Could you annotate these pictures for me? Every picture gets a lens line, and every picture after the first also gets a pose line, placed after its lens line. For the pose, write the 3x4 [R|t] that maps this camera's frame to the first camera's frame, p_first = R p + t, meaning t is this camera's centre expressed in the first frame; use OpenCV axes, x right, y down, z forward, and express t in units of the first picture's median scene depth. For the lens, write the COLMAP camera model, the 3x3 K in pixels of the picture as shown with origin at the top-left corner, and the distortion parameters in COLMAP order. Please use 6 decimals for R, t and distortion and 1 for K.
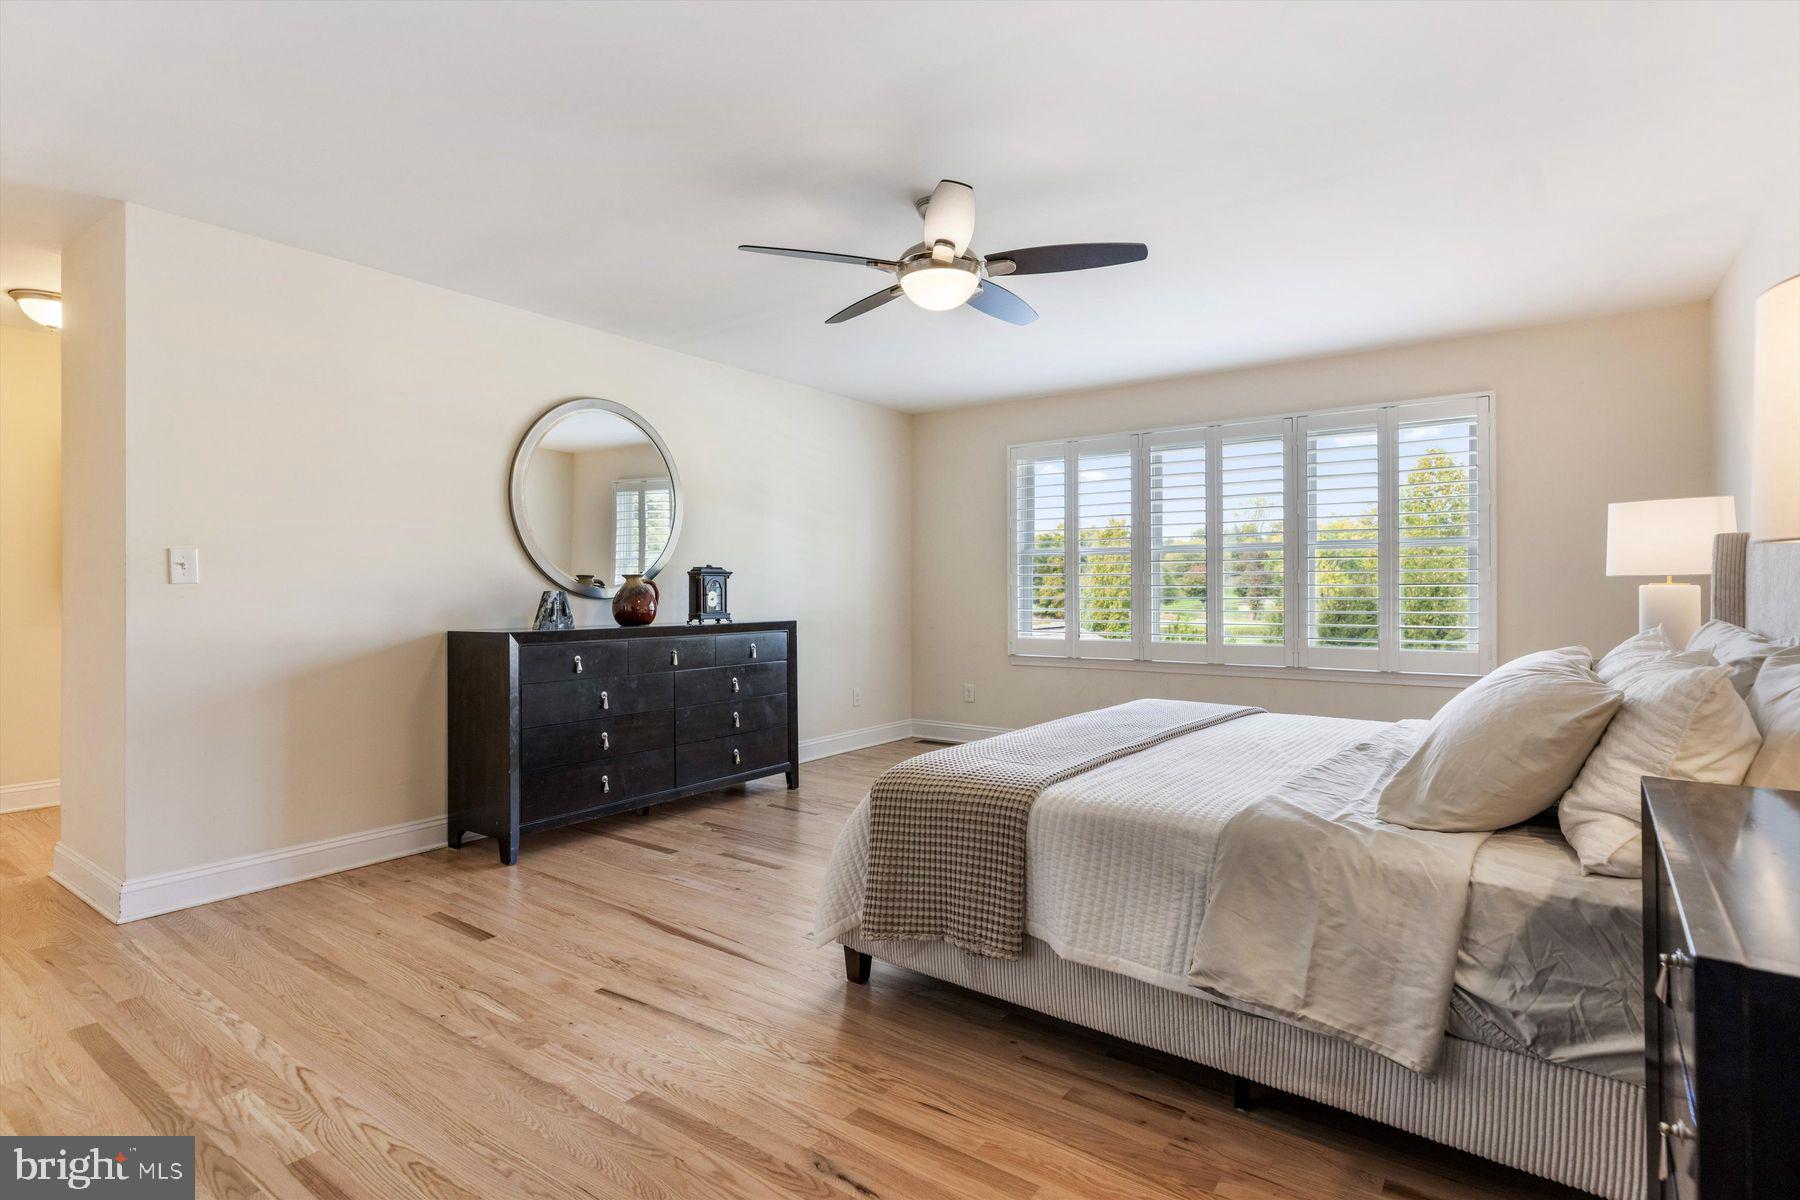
lens RADIAL K [[908.3, 0, 902.4], [0, 908.3, 594.7], [0, 0, 1]] dist [-0.000820, 0.000065]
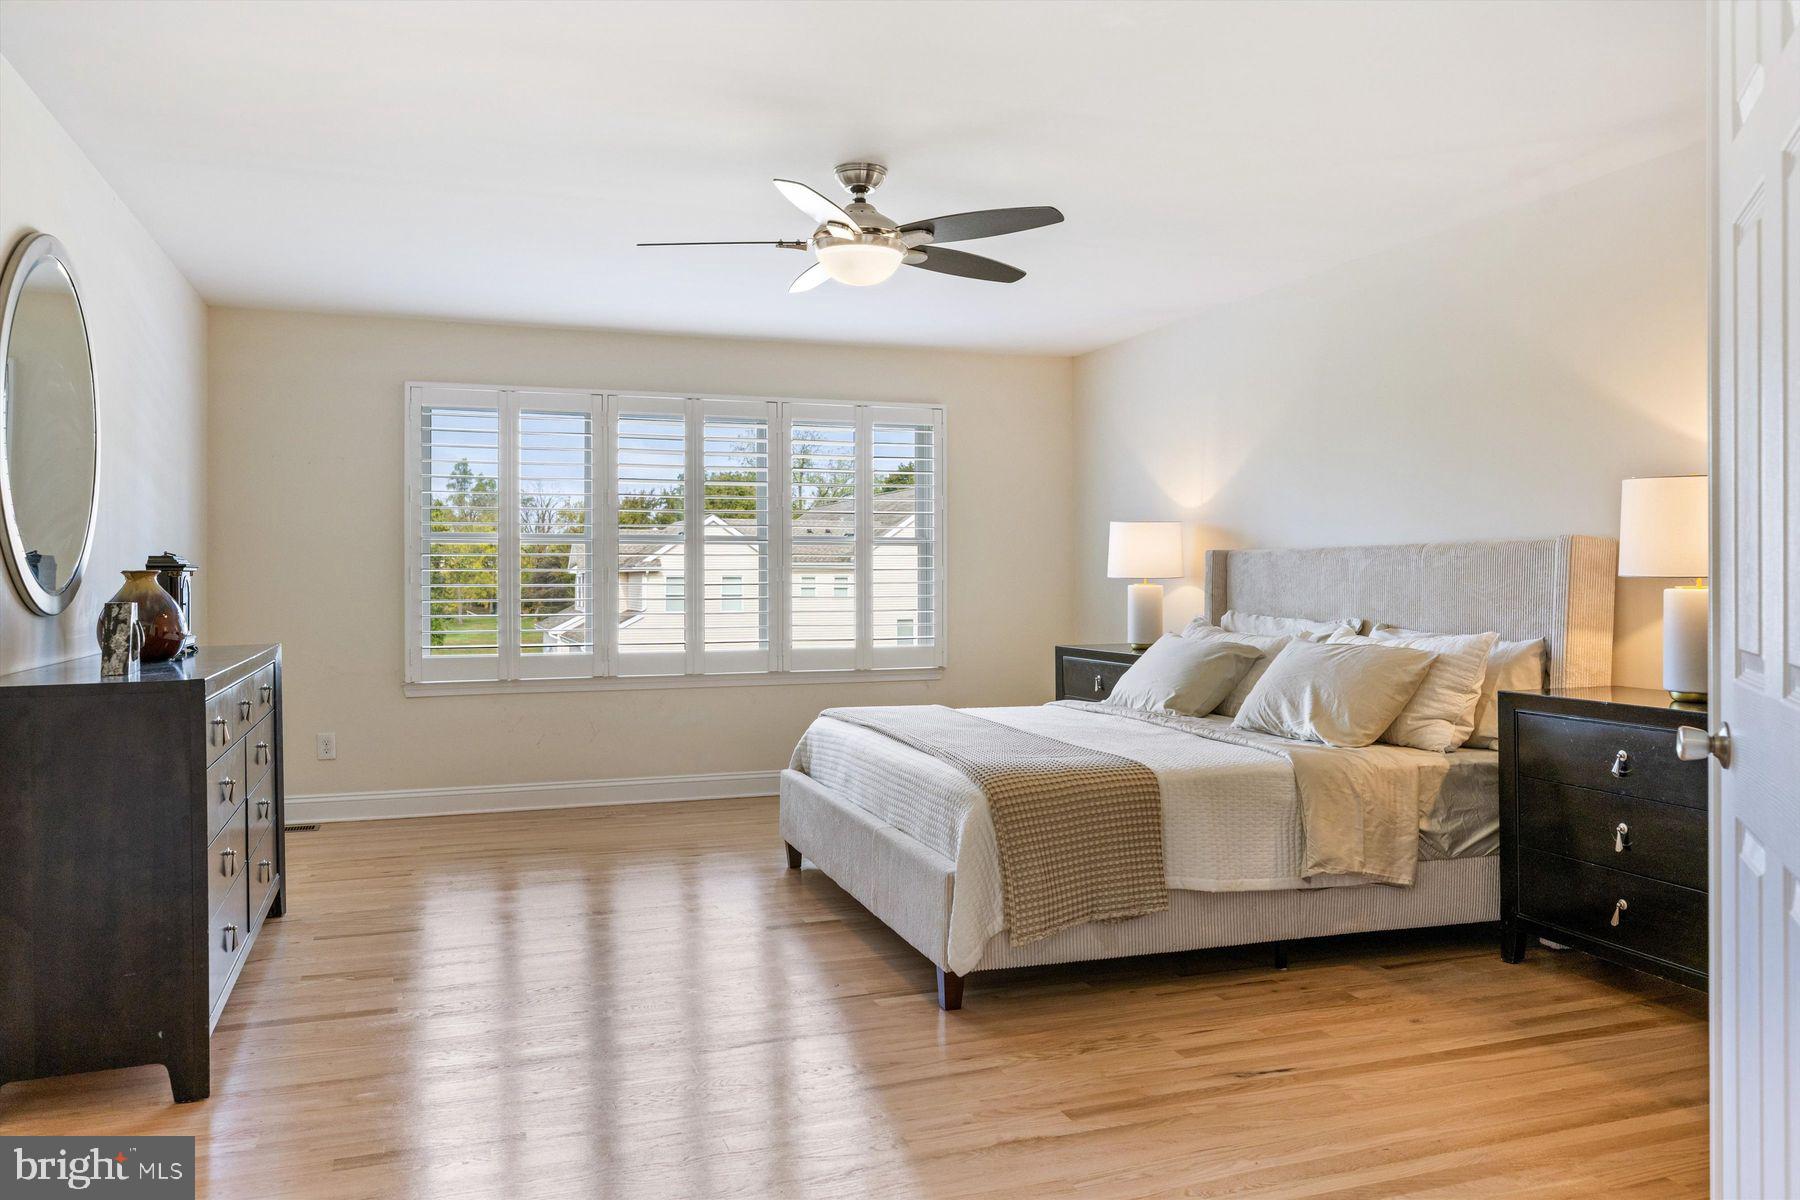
lens RADIAL K [[1341.9, 0, 906.1], [0, 1341.9, 595.6], [0, 0, 1]] dist [0.001043, 0.000550]
pose [[0.546864, -0.012006, 0.837136, -1.803907], [0.006409, 0.999928, 0.010154, -0.031410], [-0.837197, -0.000187, 0.546901, 0.392354]]
